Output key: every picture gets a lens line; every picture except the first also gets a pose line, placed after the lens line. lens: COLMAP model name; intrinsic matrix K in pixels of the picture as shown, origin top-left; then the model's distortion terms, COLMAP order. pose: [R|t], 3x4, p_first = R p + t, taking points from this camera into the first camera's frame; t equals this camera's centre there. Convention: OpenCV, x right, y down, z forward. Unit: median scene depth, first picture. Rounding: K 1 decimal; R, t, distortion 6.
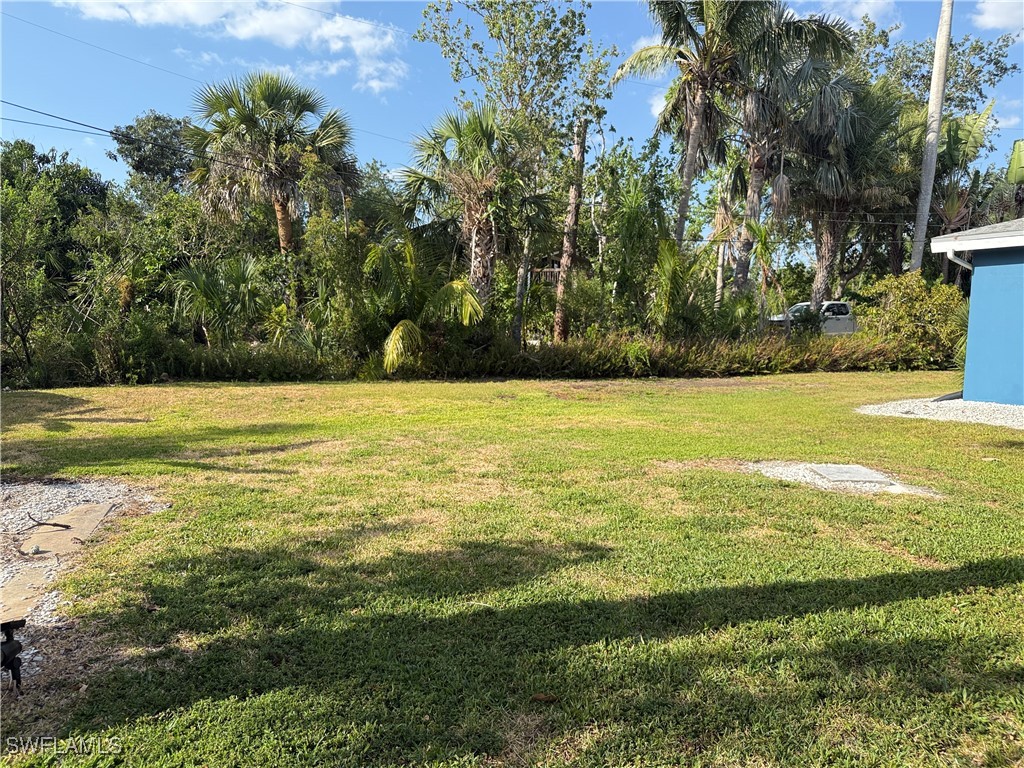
lens RADIAL K [[717.5, 0, 512.2], [0, 717.5, 382.5], [0, 0, 1]] dist [-0.003388, -0.001063]
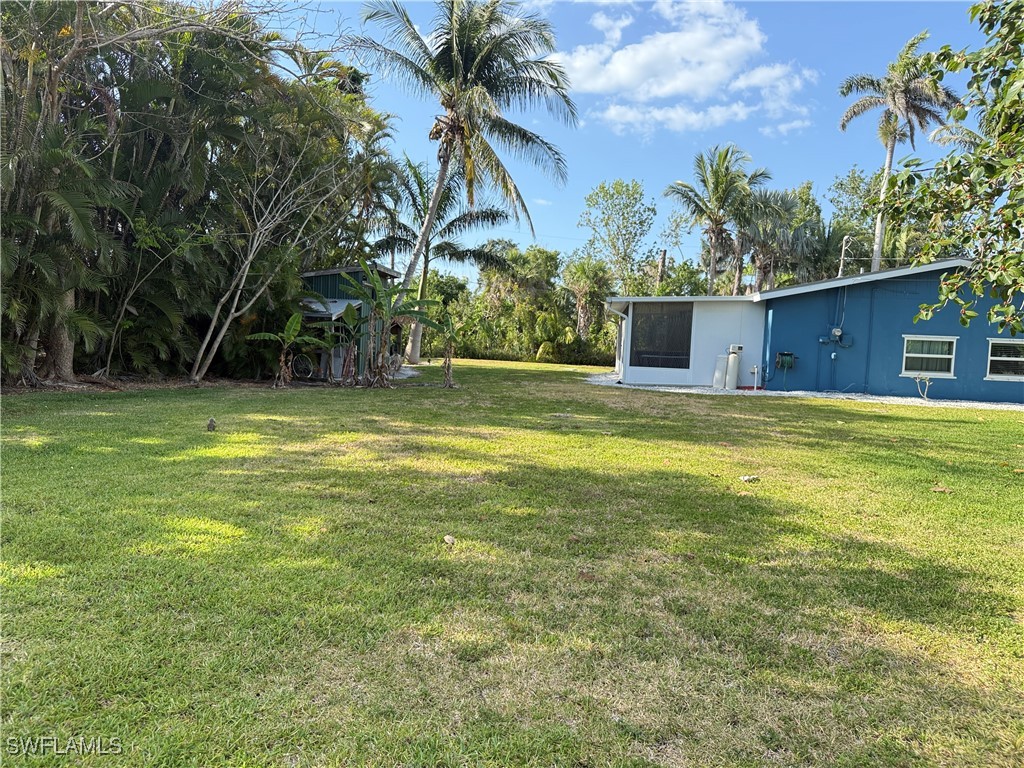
lens RADIAL K [[717.5, 0, 512.1], [0, 717.5, 384.6], [0, 0, 1]] dist [-0.003388, -0.001063]
pose [[0.861693, 0.055179, -0.504420, 0.986796], [-0.083730, 0.995905, -0.034091, 0.158171], [0.500473, 0.071611, 0.862785, -1.191898]]
